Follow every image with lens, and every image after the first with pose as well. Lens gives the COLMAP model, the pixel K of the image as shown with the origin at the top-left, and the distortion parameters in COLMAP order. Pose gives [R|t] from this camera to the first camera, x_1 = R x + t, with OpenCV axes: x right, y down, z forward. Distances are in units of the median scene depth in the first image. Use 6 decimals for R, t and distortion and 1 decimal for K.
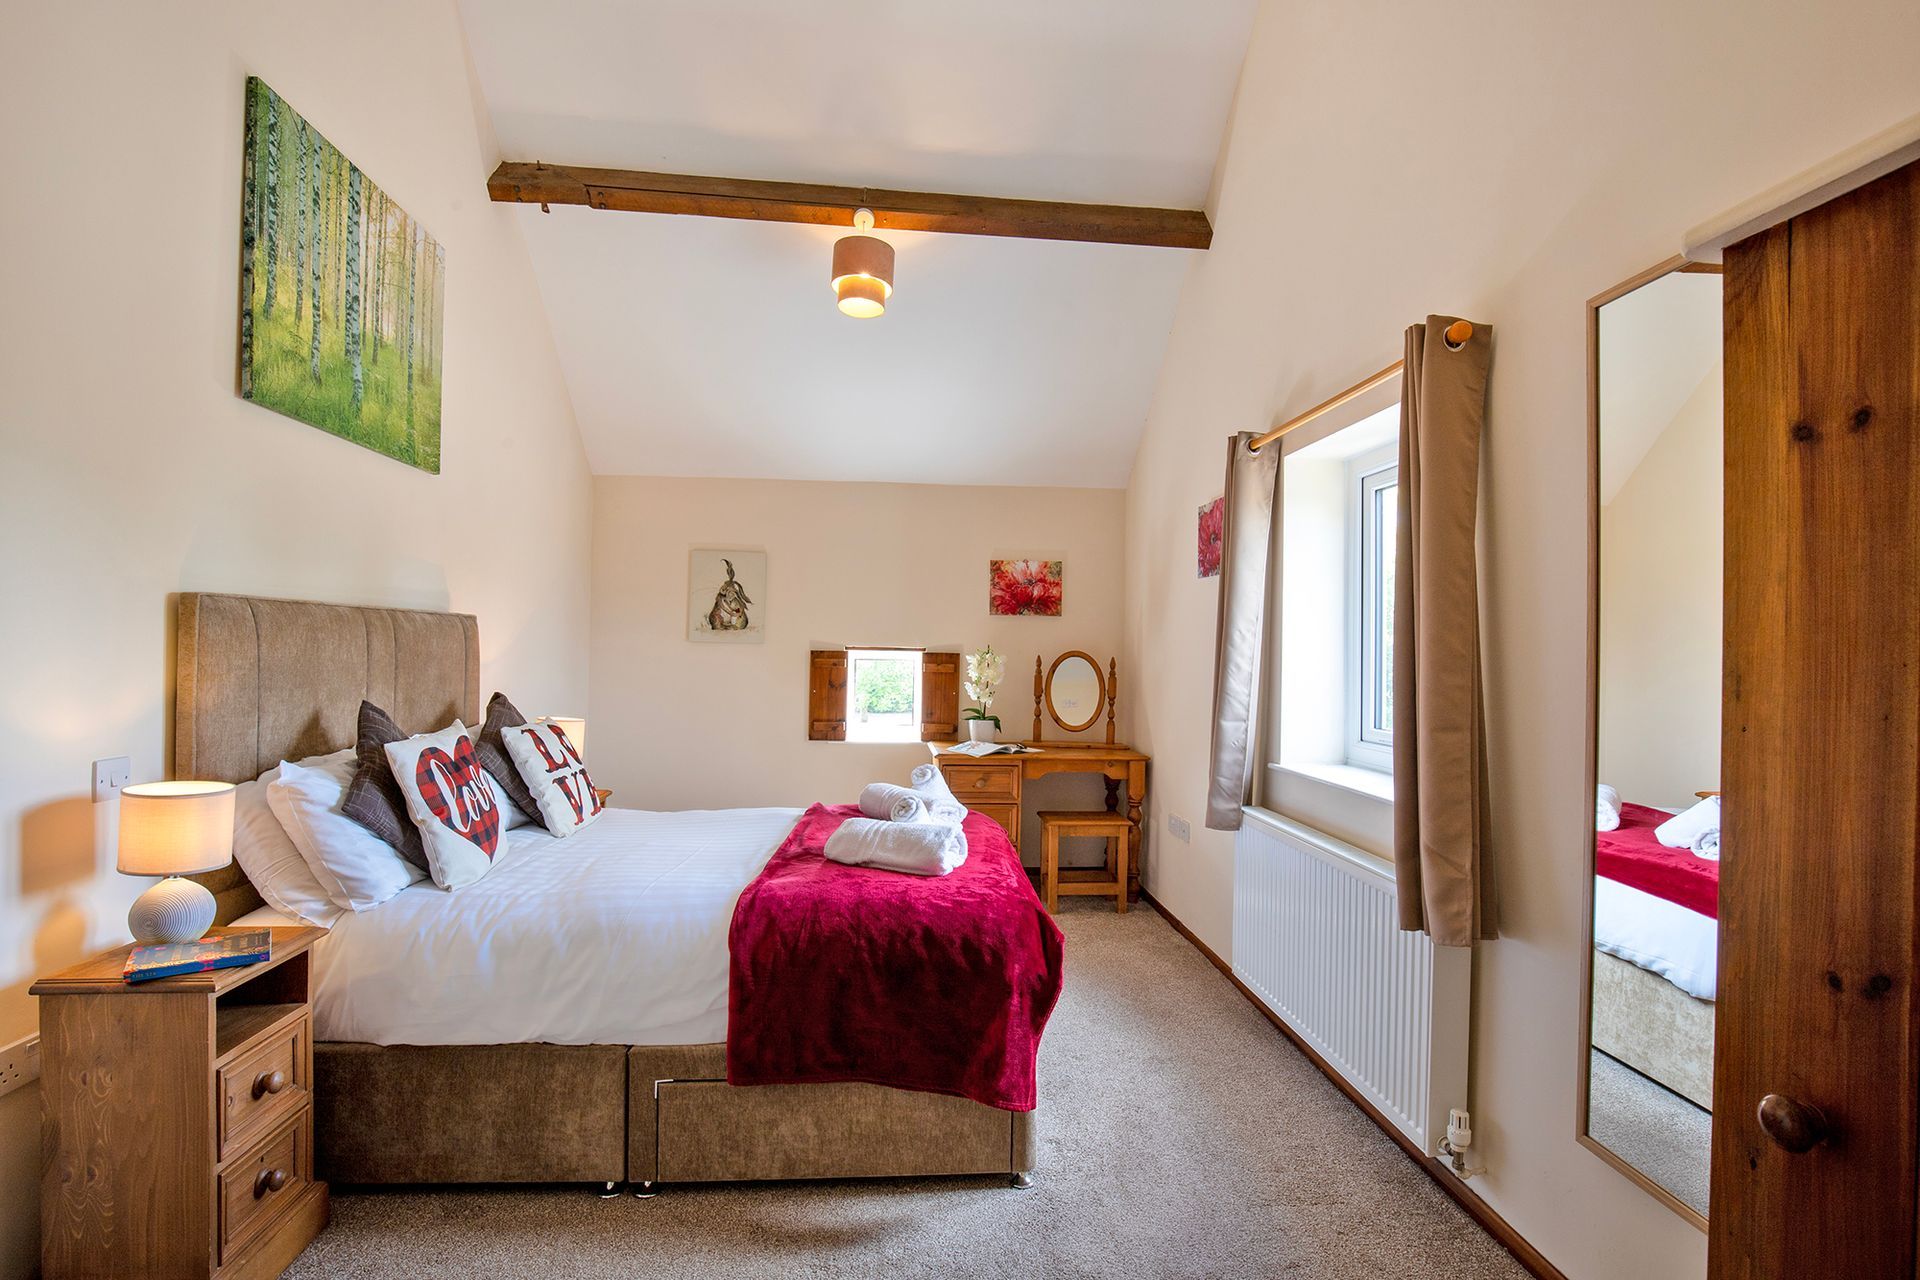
lens RADIAL K [[918.0, 0, 973.5], [0, 918.0, 649.3], [0, 0, 1]] dist [-0.032391, -0.000165]
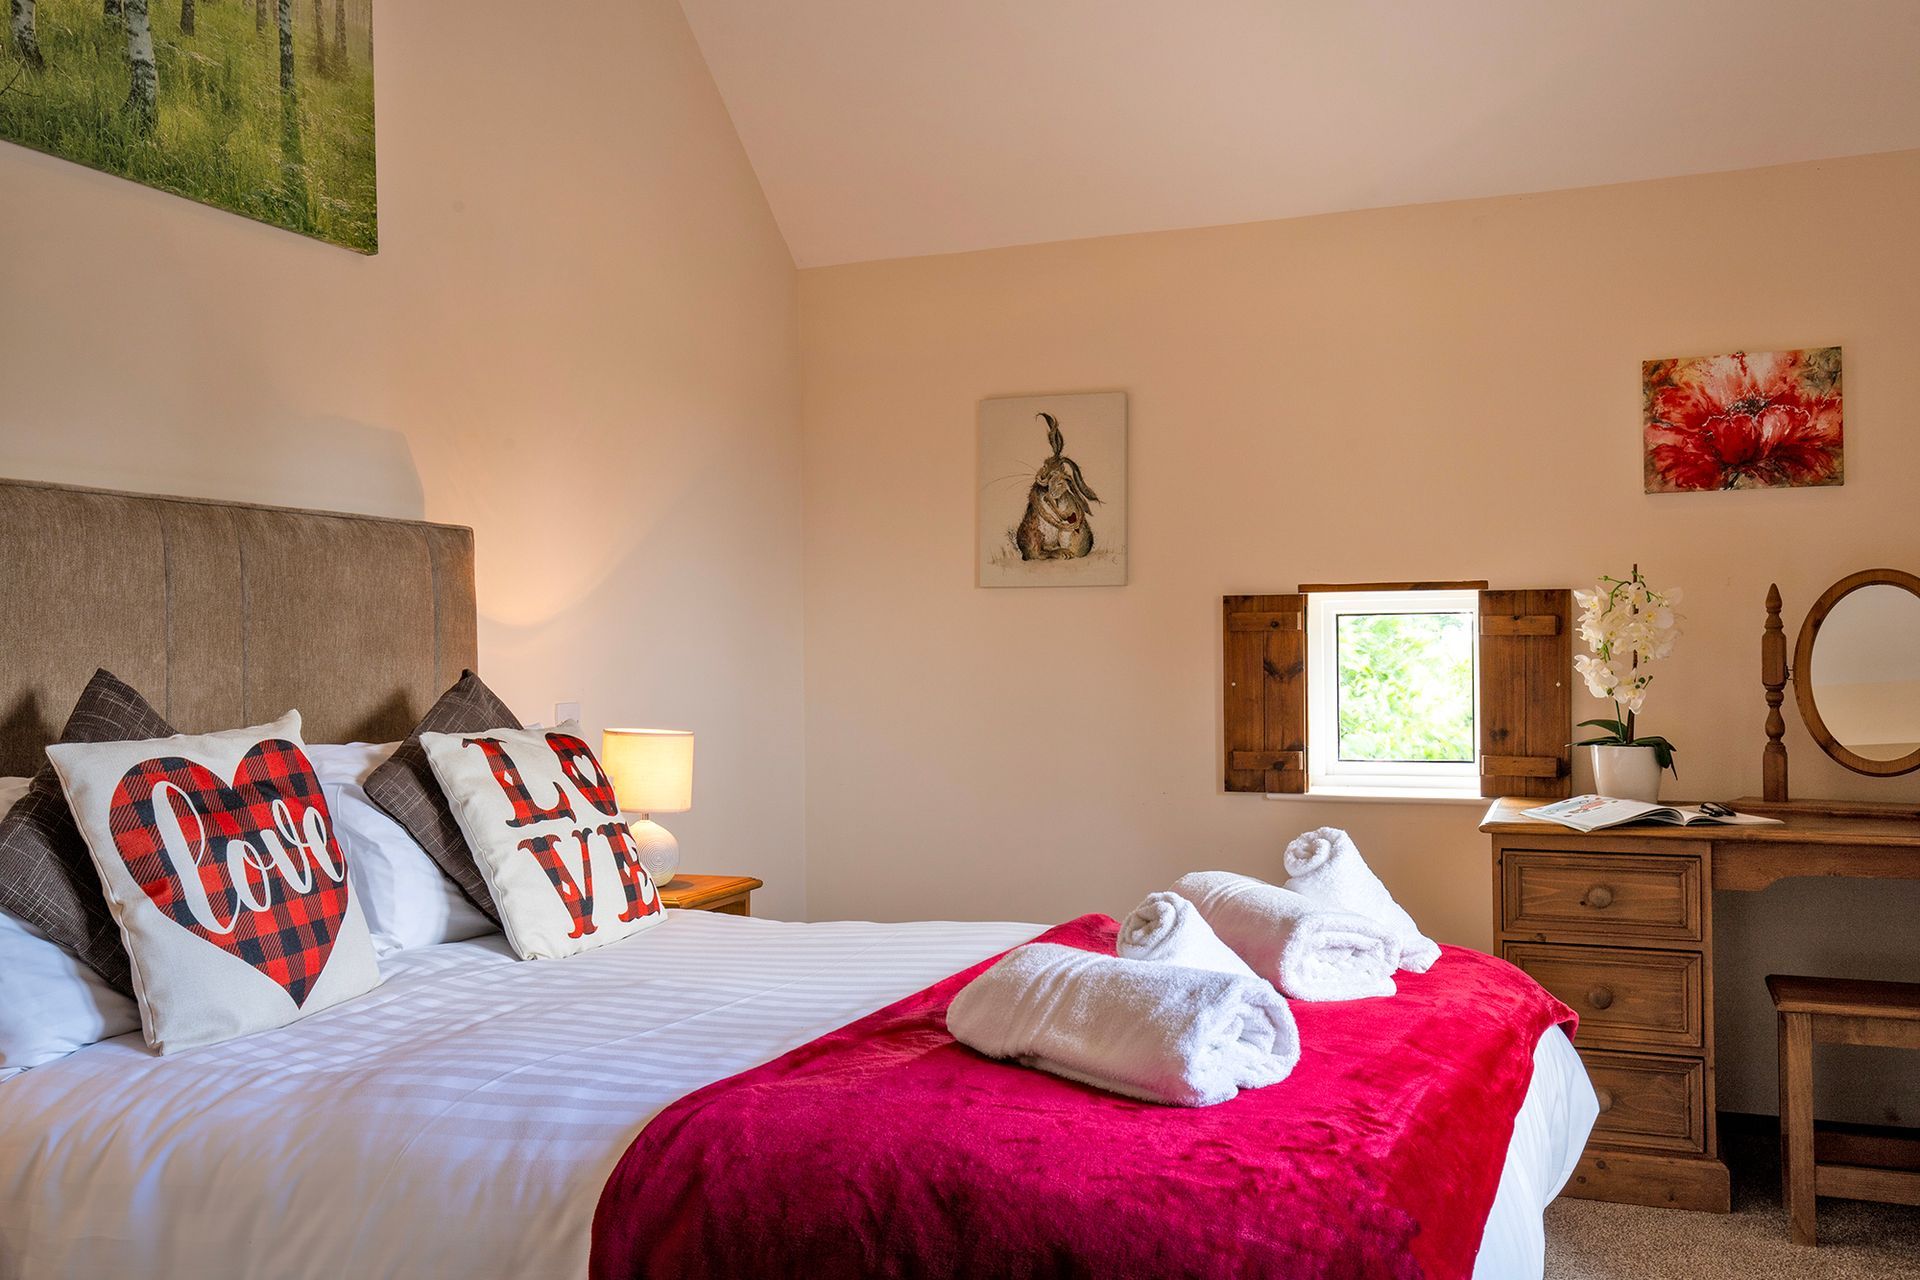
lens RADIAL K [[1755.4, 0, 960.2], [0, 1755.4, 646.0], [0, 0, 1]] dist [0.033396, 0.000000]
pose [[0.895045, -0.027721, -0.445114, 0.153157], [0.026449, 0.999609, -0.009070, 0.049473], [0.445191, -0.003655, 0.895428, 0.245010]]
